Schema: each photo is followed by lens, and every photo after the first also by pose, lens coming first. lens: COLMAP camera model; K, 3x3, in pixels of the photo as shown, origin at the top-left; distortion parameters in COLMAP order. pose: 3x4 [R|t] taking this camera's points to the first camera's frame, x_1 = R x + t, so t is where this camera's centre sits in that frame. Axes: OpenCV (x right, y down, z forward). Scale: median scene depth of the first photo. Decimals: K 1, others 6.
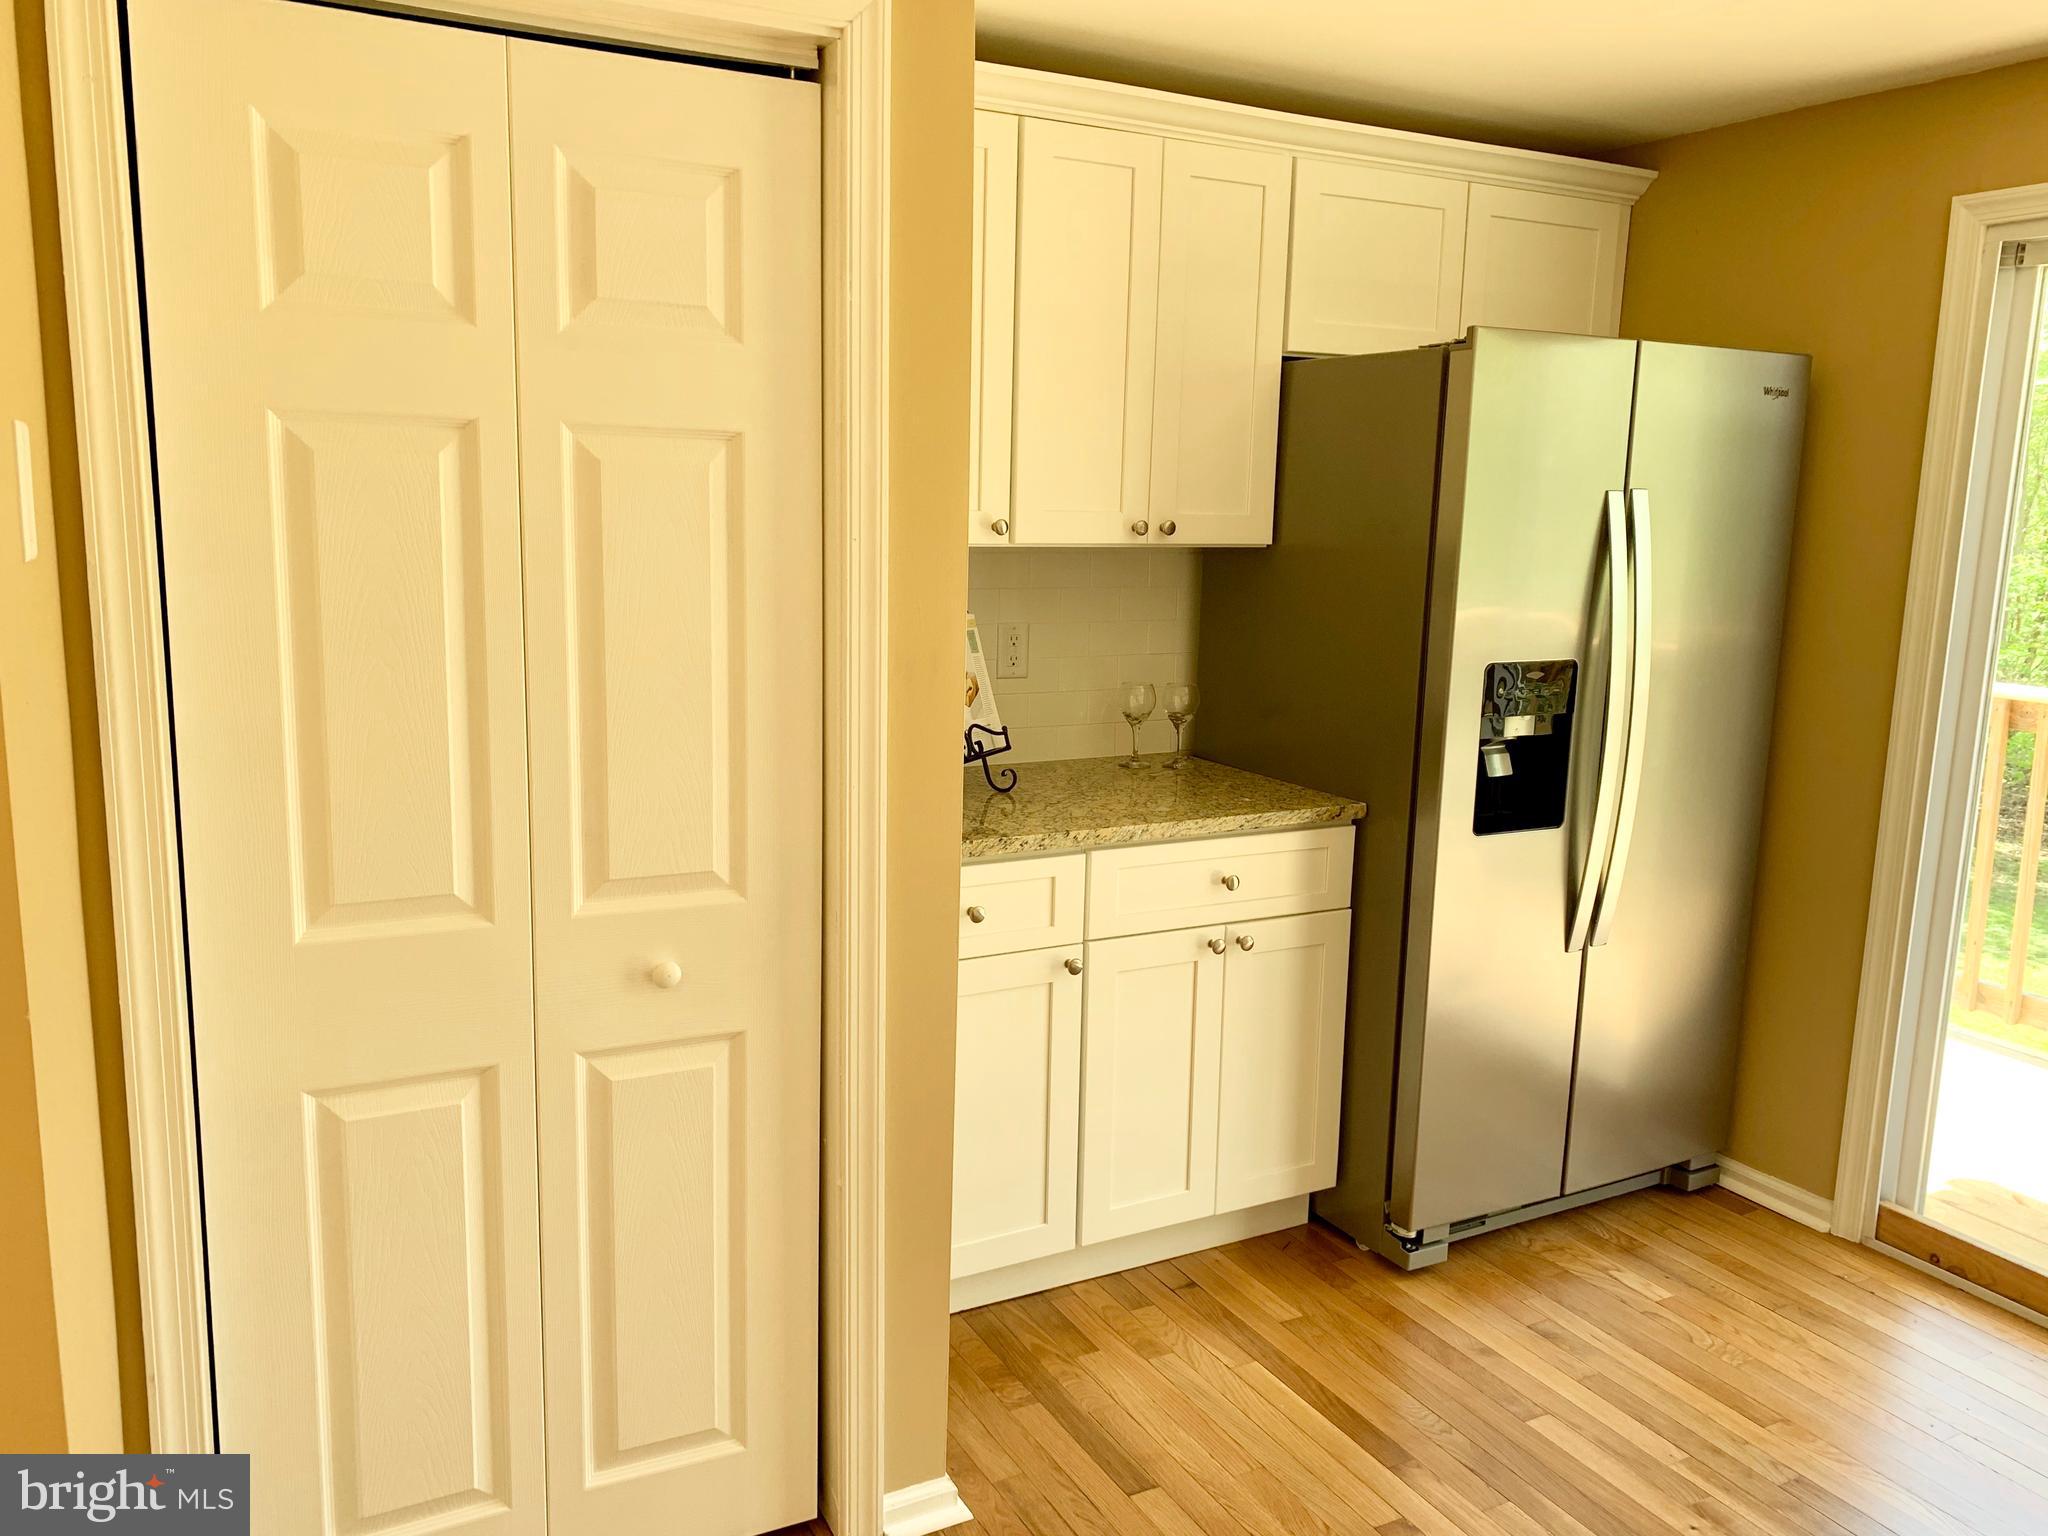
lens RADIAL K [[1549.8, 0, 1017.2], [0, 1549.8, 758.3], [0, 0, 1]] dist [0.011755, -0.015417]
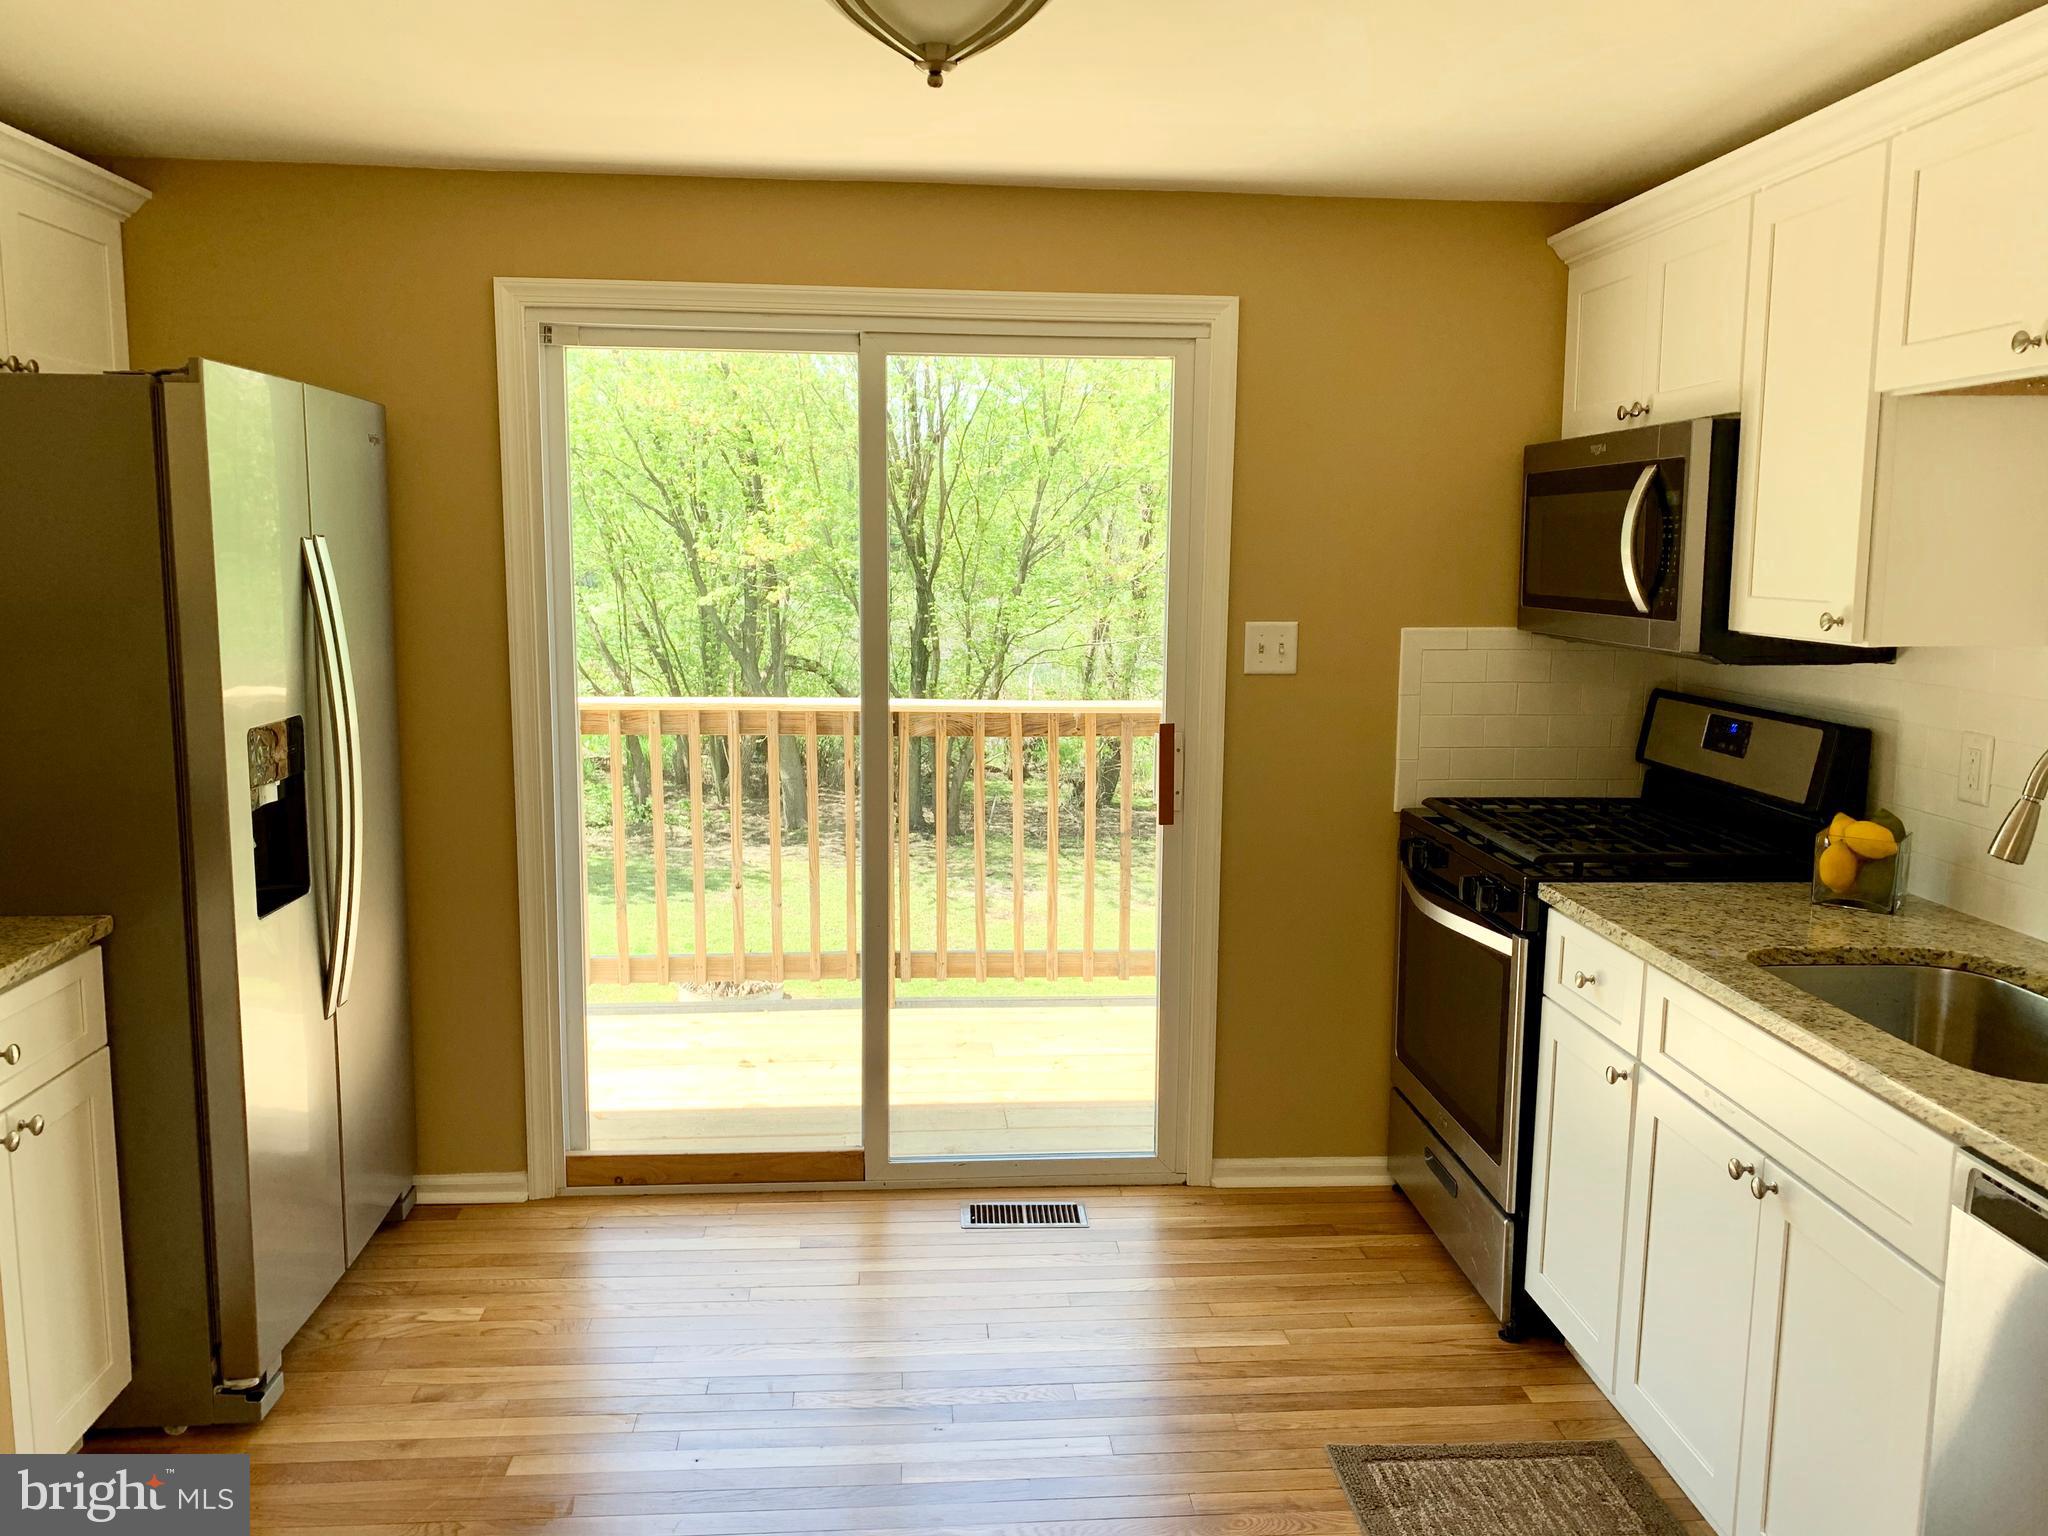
lens RADIAL K [[1549.8, 0, 1014.0], [0, 1549.8, 770.9], [0, 0, 1]] dist [0.011755, -0.015417]
pose [[0.404668, -0.149271, 0.902199, -0.304964], [0.151630, 0.983883, 0.094774, -0.050954], [-0.901805, 0.098448, 0.420780, 0.197358]]
